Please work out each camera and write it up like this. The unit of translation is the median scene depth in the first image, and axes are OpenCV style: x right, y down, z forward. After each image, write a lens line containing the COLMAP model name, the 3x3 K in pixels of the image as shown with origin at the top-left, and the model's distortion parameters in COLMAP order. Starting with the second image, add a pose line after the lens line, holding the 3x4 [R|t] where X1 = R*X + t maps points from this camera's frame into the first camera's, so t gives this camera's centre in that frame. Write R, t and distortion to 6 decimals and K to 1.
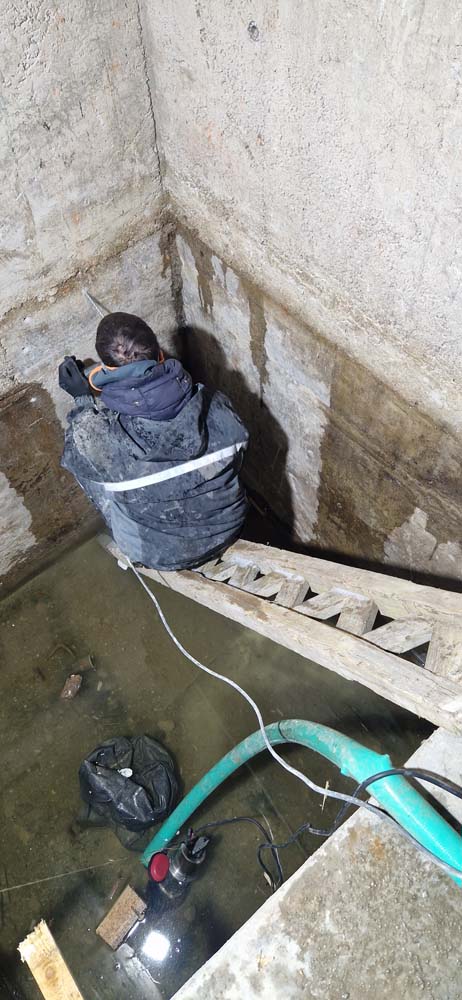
lens RADIAL K [[668.3, 0, 237.8], [0, 668.3, 501.2], [0, 0, 1]] dist [0.084312, -0.075174]
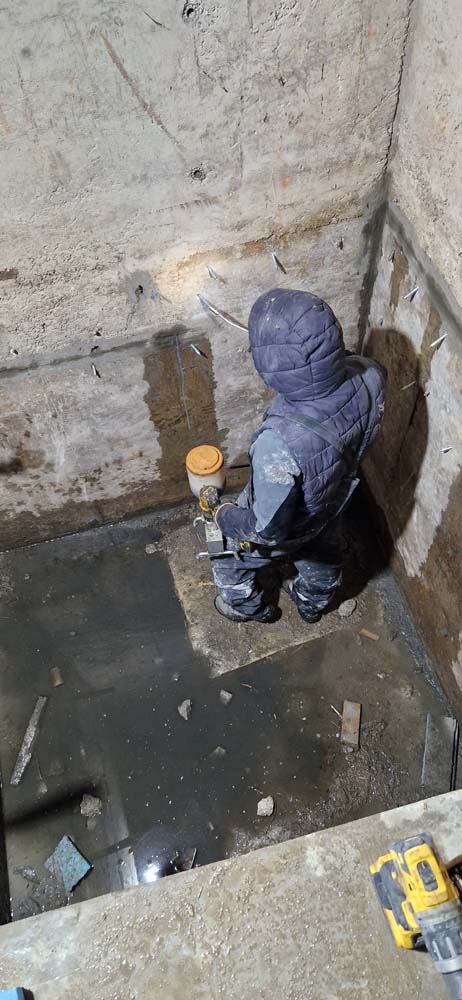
lens RADIAL K [[669.4, 0, 228.8], [0, 669.4, 514.9], [0, 0, 1]] dist [0.077458, -0.067878]
pose [[0.902077, 0.360002, -0.238023, 0.097924], [-0.348468, 0.932950, 0.090407, -0.025032], [0.254611, 0.001389, 0.967043, 0.025091]]
